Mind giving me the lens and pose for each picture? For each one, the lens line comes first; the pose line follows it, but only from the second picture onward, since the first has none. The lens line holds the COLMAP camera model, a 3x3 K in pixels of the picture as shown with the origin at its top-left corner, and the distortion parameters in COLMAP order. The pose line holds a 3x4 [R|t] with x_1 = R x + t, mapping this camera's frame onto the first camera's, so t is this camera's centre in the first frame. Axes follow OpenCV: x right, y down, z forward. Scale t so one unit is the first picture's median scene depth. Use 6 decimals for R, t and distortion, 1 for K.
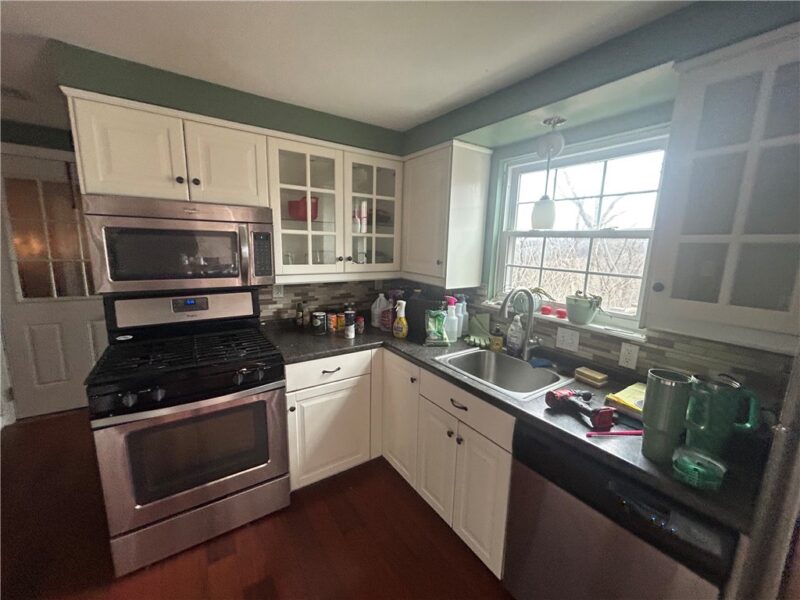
lens RADIAL K [[322.1, 0, 400.0], [0, 322.1, 300.0], [0, 0, 1]] dist [-0.000545, 0.000336]
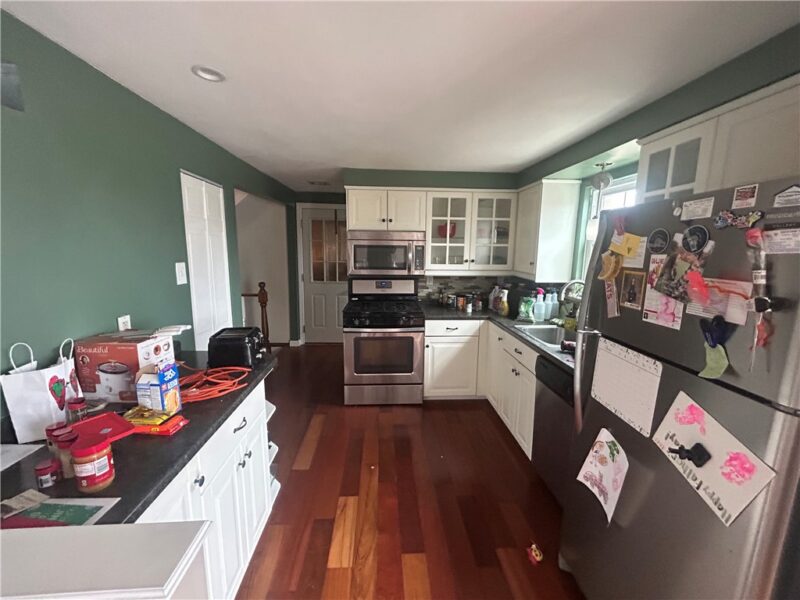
lens RADIAL K [[322.1, 0, 400.0], [0, 322.1, 300.0], [0, 0, 1]] dist [-0.000545, 0.000336]
pose [[0.857860, 0.066057, -0.509620, 0.363519], [-0.078226, 0.996933, -0.002456, 0.093768], [0.507894, 0.041973, 0.860396, -0.518292]]
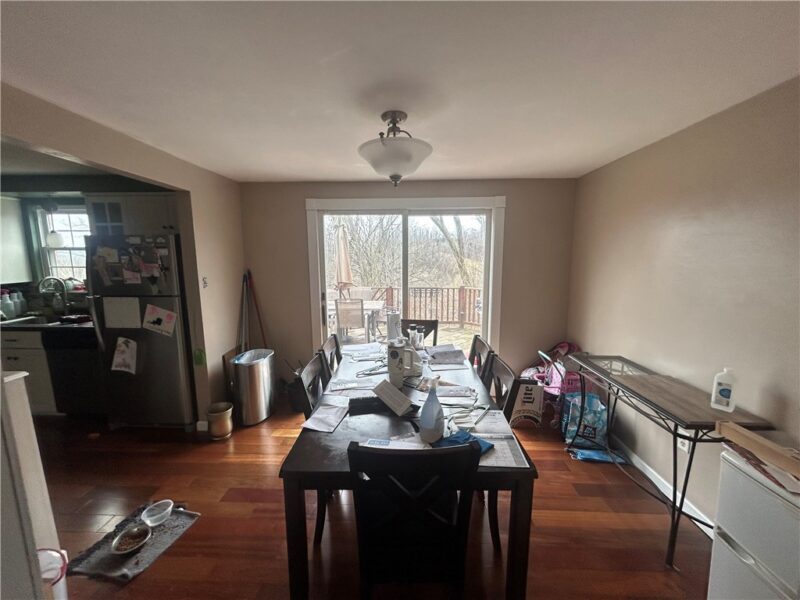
lens RADIAL K [[322.1, 0, 400.0], [0, 322.1, 300.0], [0, 0, 1]] dist [-0.000545, 0.000336]
pose [[0.588814, -0.149887, 0.794249, 0.046102], [0.159135, 0.984919, 0.067895, 0.251408], [-0.792448, 0.086415, 0.603787, -1.527308]]
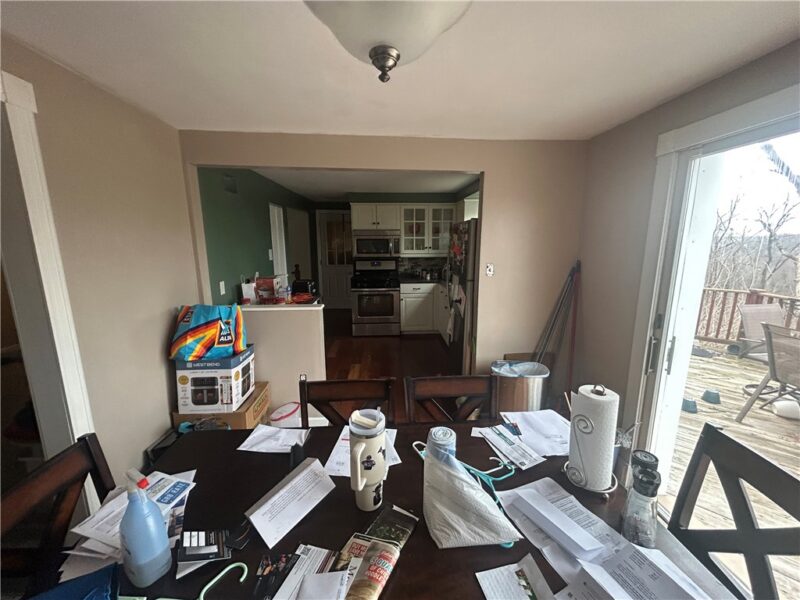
lens RADIAL K [[322.1, 0, 400.0], [0, 322.1, 300.0], [0, 0, 1]] dist [-0.000545, 0.000336]
pose [[0.852120, 0.064706, -0.519330, 1.023621], [-0.062394, 0.997810, 0.021945, 0.250439], [0.519613, 0.013703, 0.854292, -1.310933]]
